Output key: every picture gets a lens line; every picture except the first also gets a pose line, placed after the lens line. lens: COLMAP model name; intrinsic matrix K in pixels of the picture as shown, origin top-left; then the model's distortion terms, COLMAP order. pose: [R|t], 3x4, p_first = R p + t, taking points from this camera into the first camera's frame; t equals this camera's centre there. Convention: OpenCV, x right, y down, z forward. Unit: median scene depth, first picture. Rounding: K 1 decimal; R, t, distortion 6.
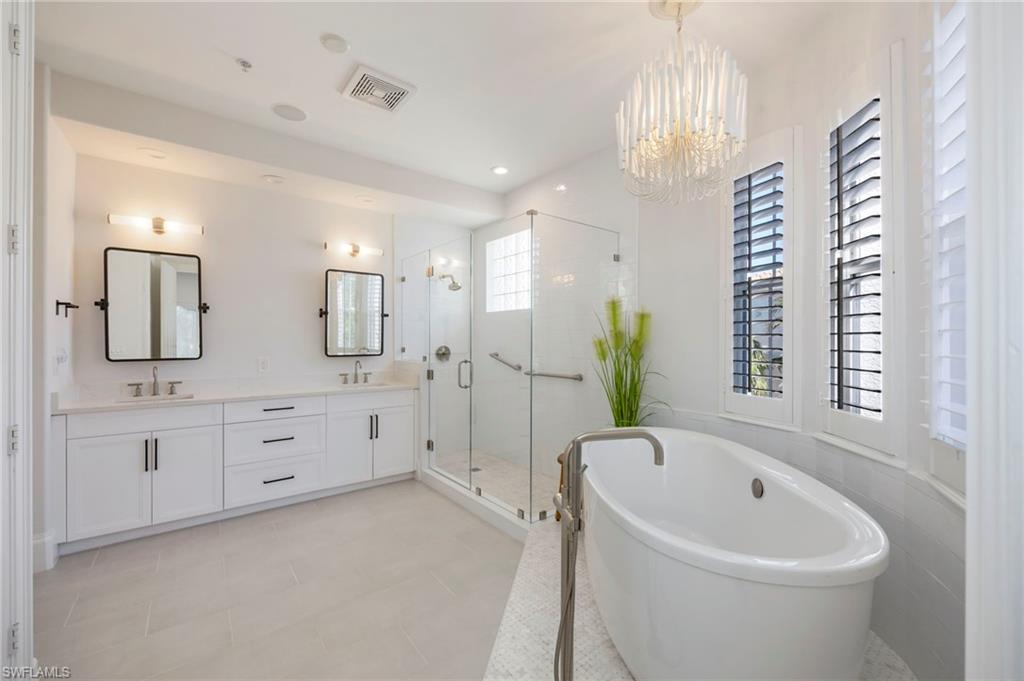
lens RADIAL K [[406.8, 0, 512.0], [0, 406.8, 338.6], [0, 0, 1]] dist [-0.003979, -0.000017]
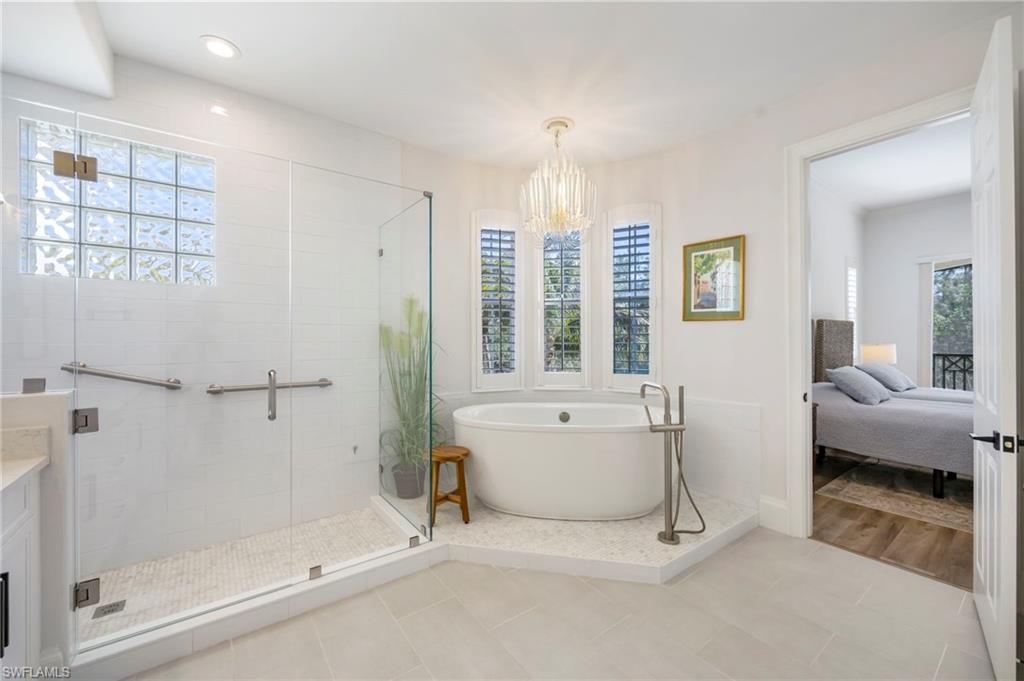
lens RADIAL K [[406.8, 0, 512.0], [0, 406.8, 338.6], [0, 0, 1]] dist [-0.003979, -0.000017]
pose [[0.028268, 0.000776, 0.999600, -0.763710], [-0.003012, 0.999995, -0.000691, 0.006378], [-0.999596, -0.002991, 0.028271, 0.717483]]
